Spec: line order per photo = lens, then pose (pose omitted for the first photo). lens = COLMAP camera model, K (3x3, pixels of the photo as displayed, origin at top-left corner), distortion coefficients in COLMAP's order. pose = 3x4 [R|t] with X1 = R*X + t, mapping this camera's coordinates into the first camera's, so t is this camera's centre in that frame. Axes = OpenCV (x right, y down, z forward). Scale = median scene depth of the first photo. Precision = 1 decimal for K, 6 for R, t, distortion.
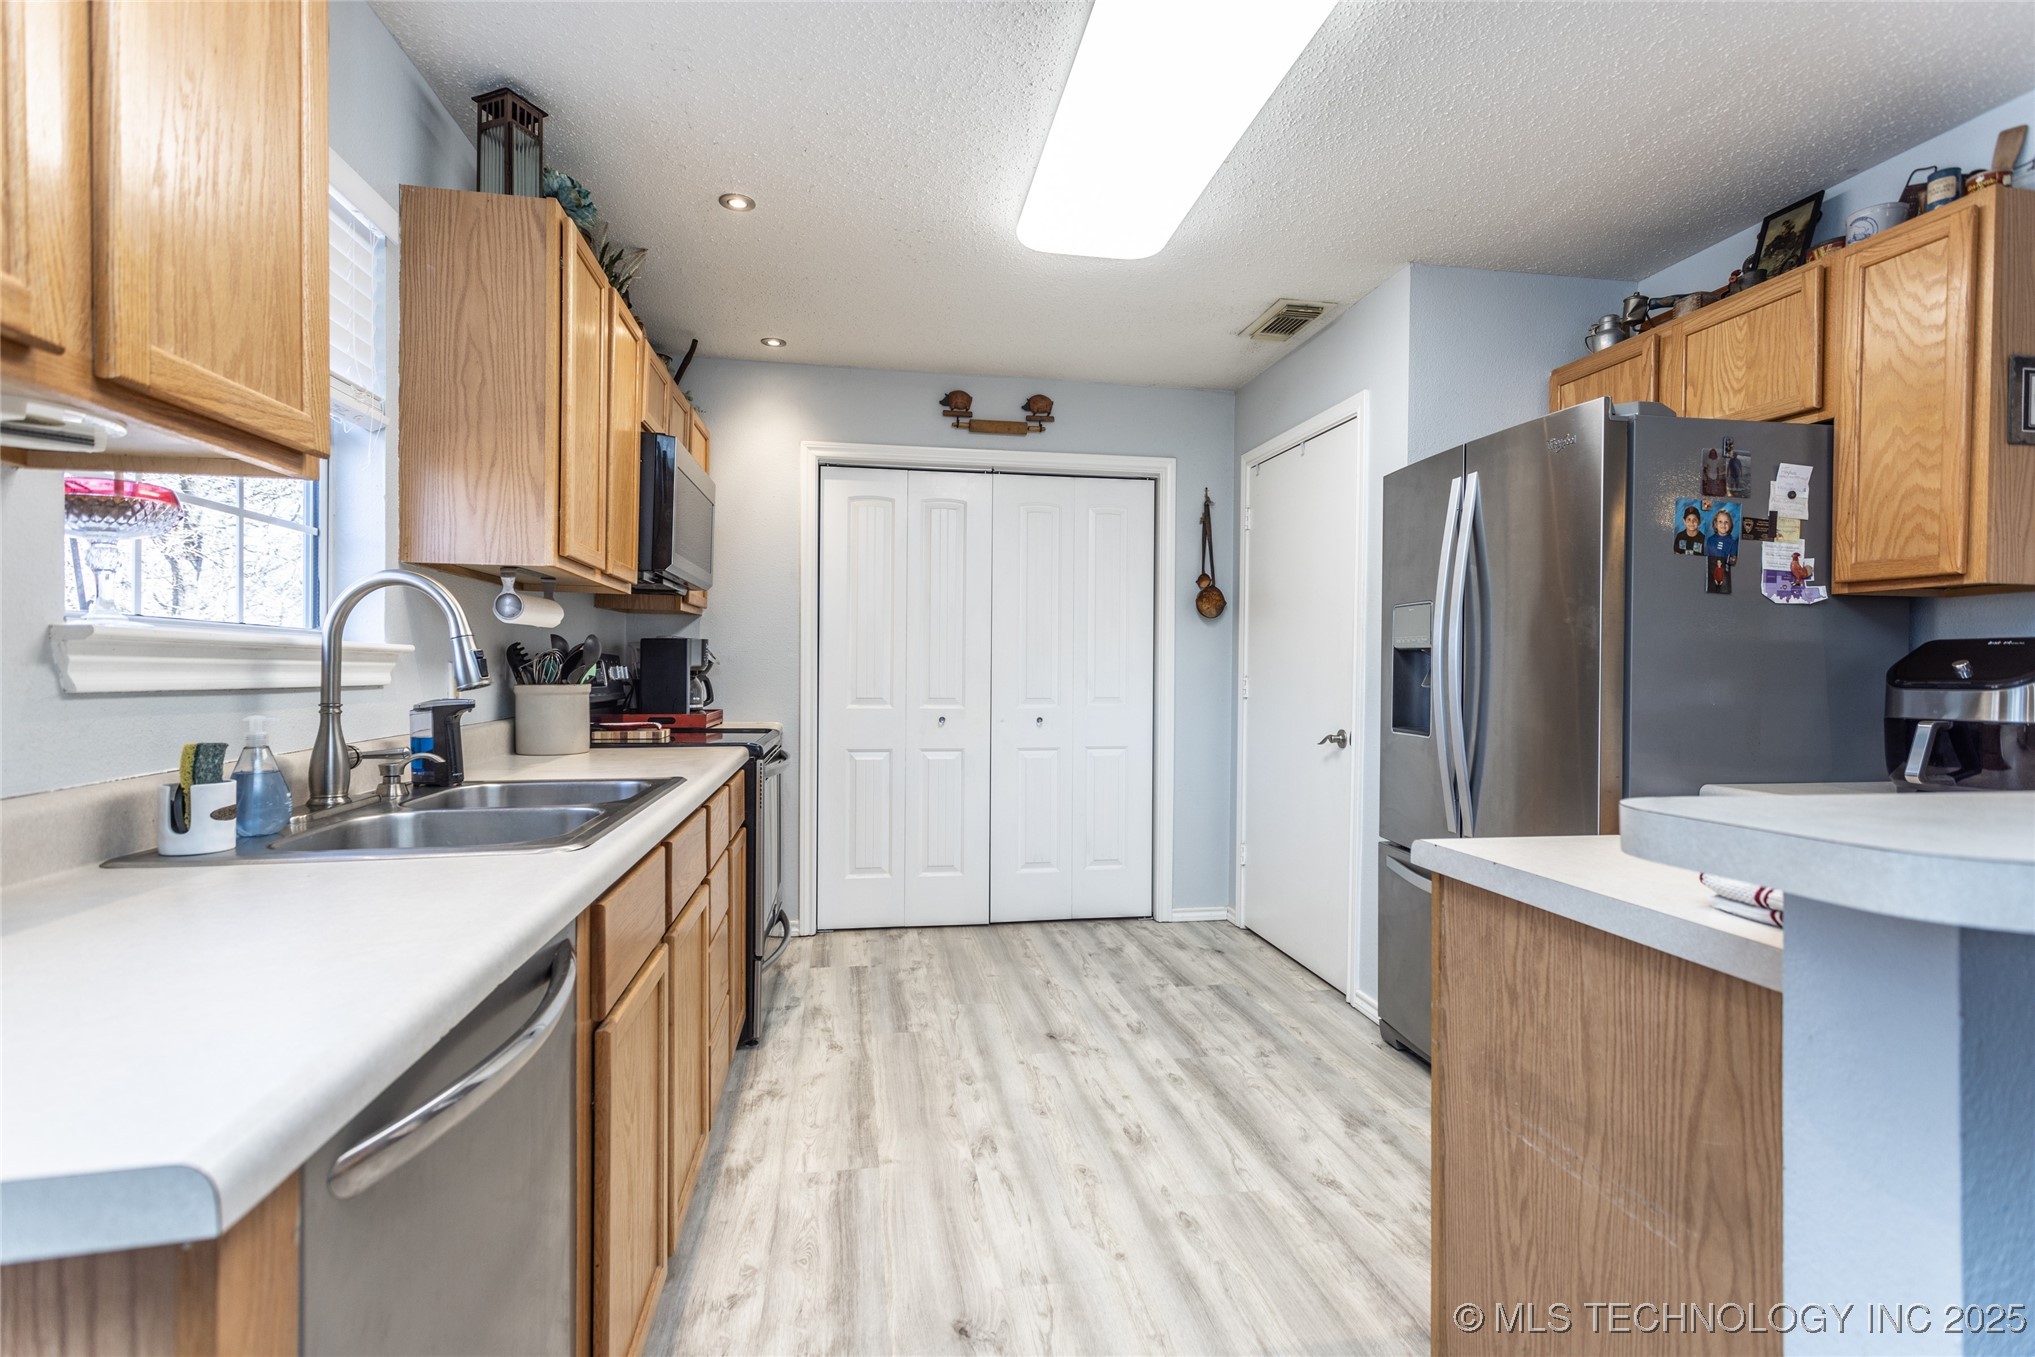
lens RADIAL K [[955.2, 0, 1020.2], [0, 955.2, 677.9], [0, 0, 1]] dist [-0.003694, 0.001859]
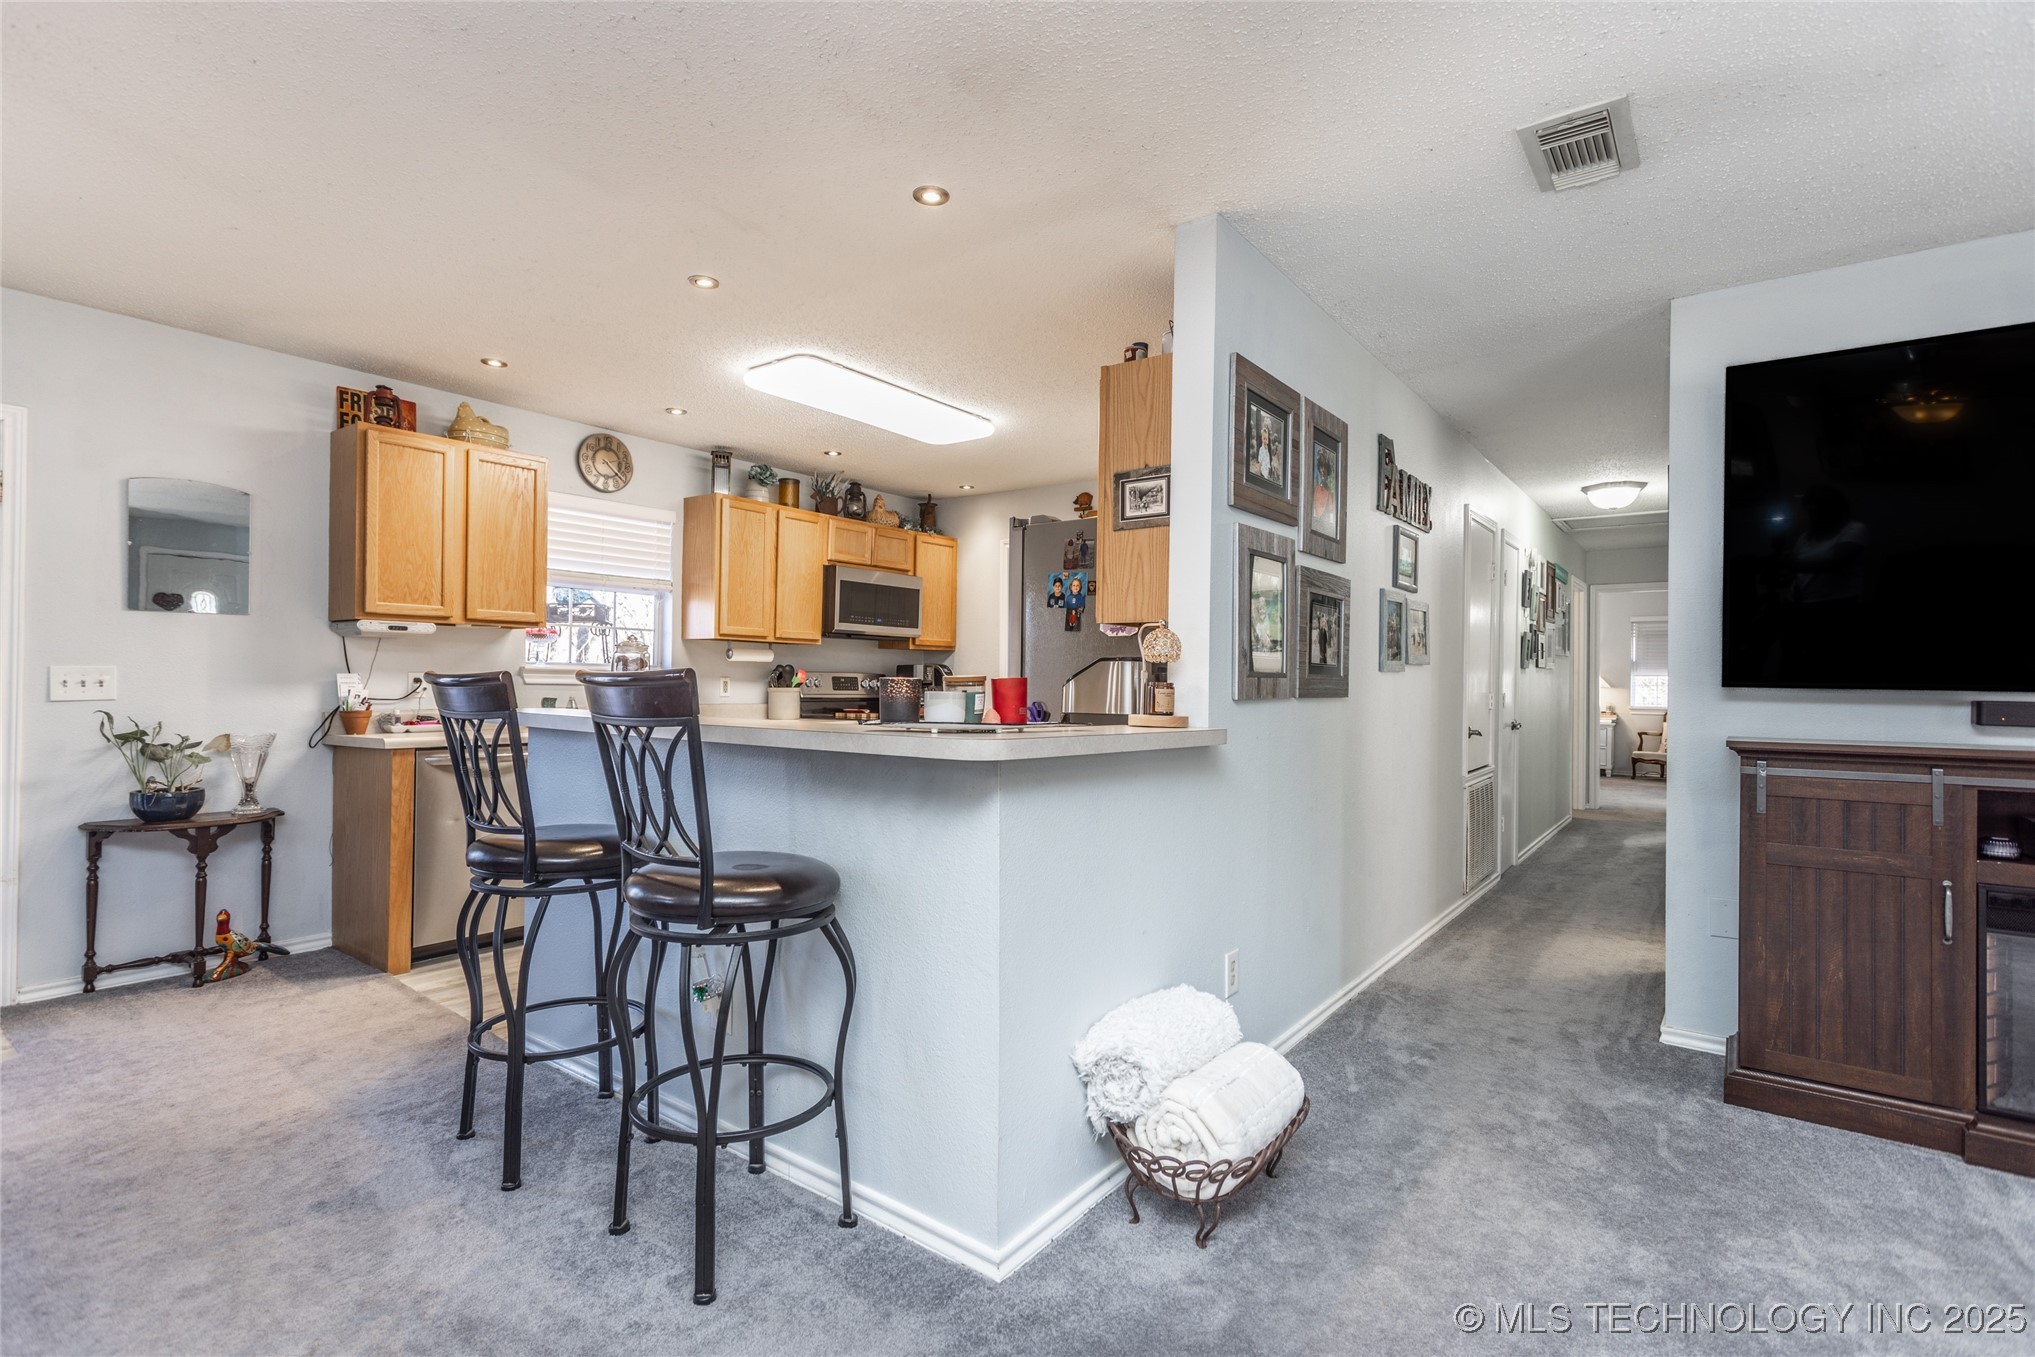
lens RADIAL K [[955.2, 0, 1014.5], [0, 955.2, 676.9], [0, 0, 1]] dist [-0.003694, 0.001859]
pose [[0.687740, -0.002226, -0.725954, 1.800761], [-0.015139, 0.999734, -0.017408, 0.014786], [0.725799, 0.022962, 0.687523, -0.142183]]
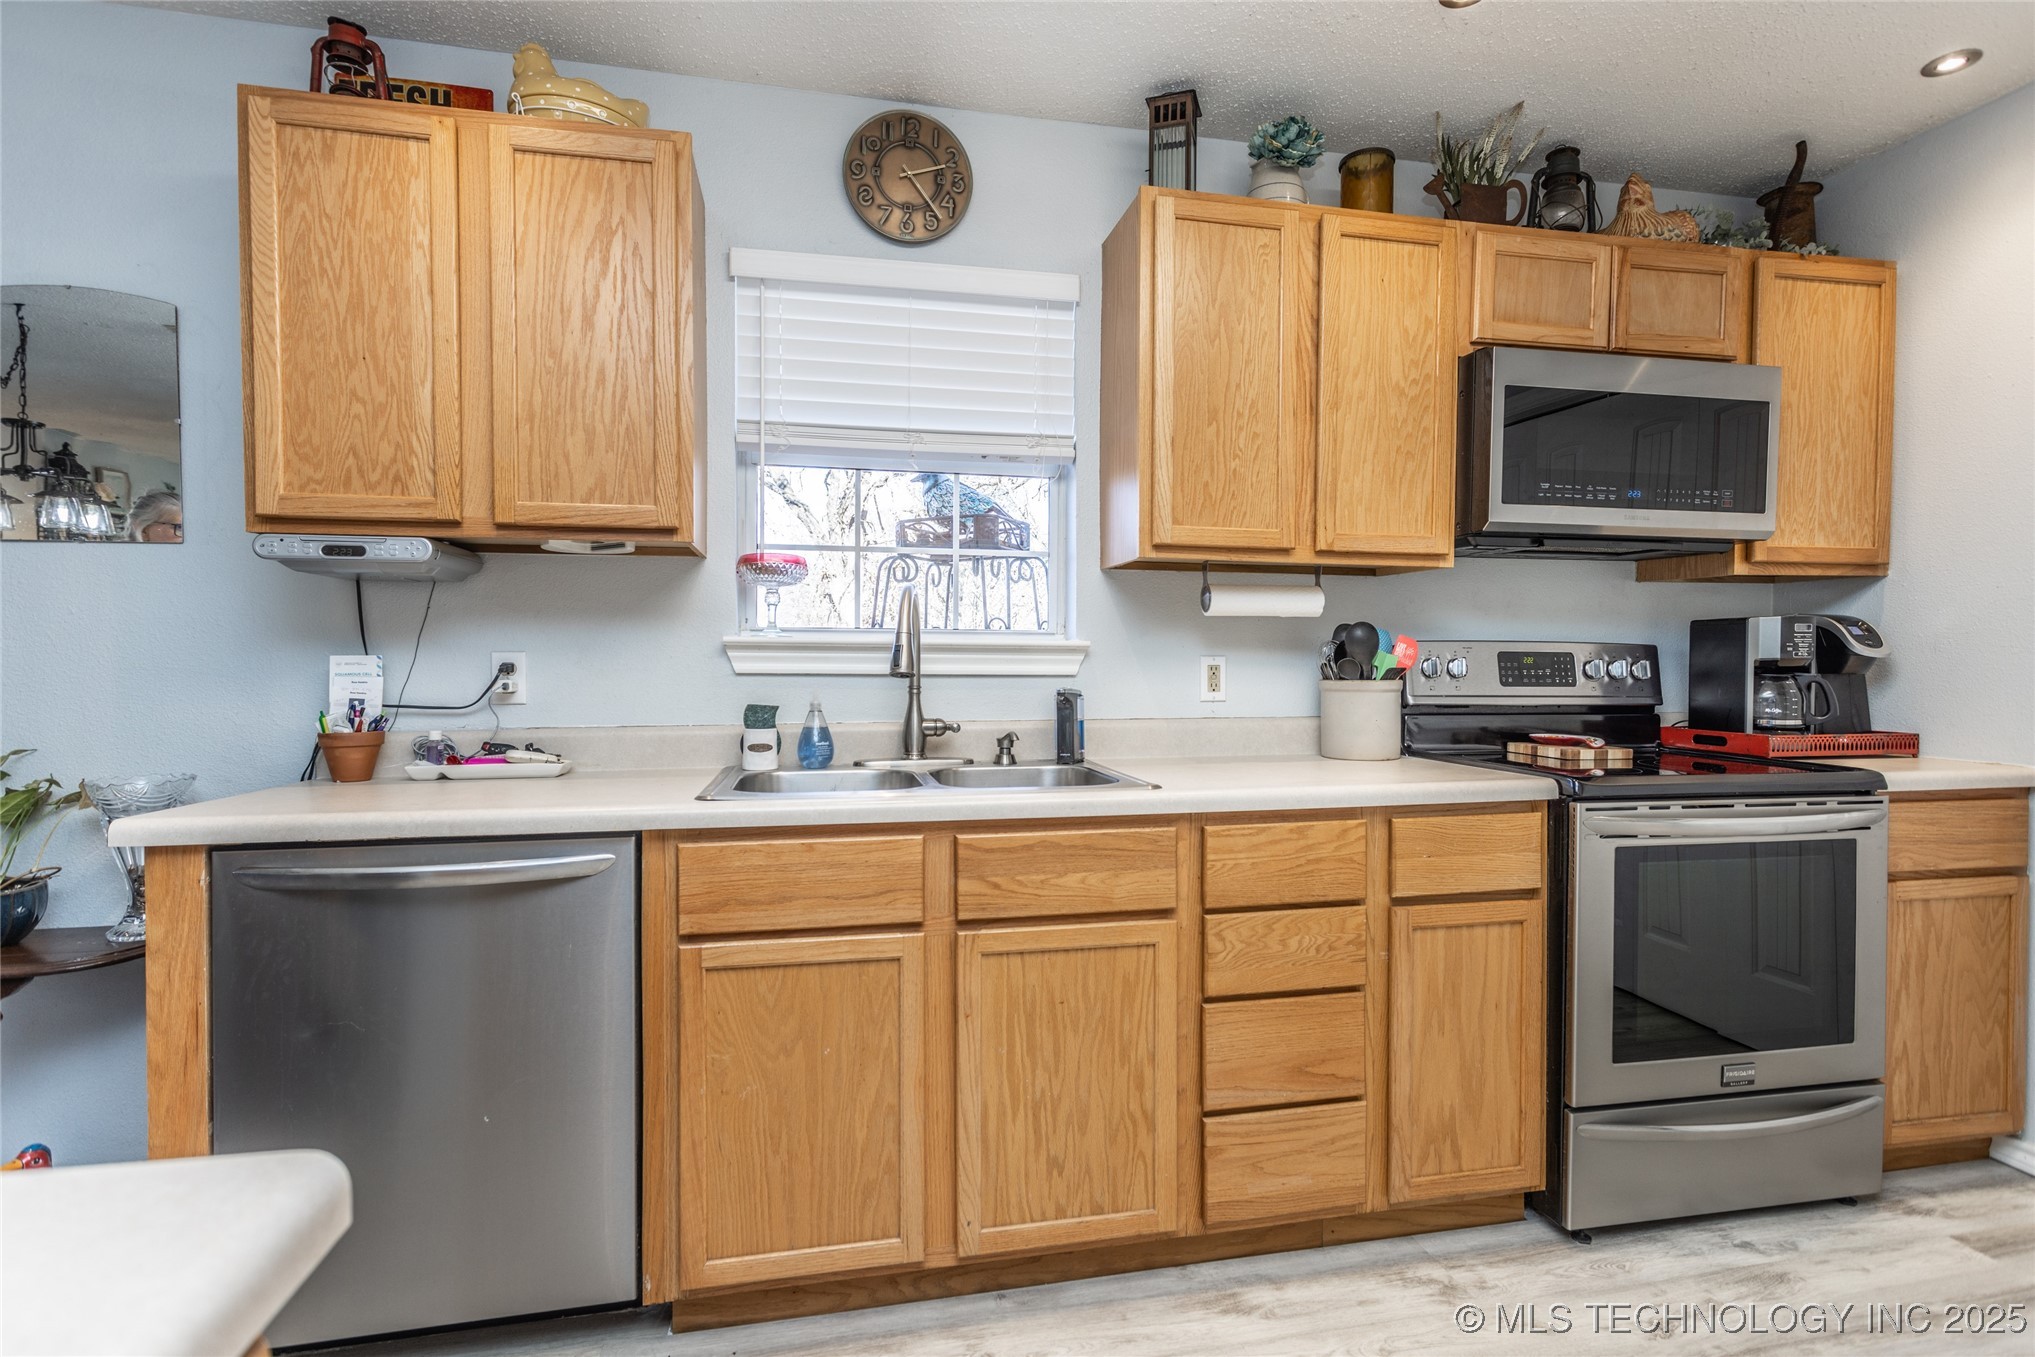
lens RADIAL K [[955.2, 0, 1021.4], [0, 955.2, 683.6], [0, 0, 1]] dist [-0.003694, 0.001859]
pose [[0.033716, 0.017014, -0.999287, 0.482615], [-0.013429, 0.999773, 0.016569, -0.000908], [0.999341, 0.012861, 0.033937, 0.814756]]
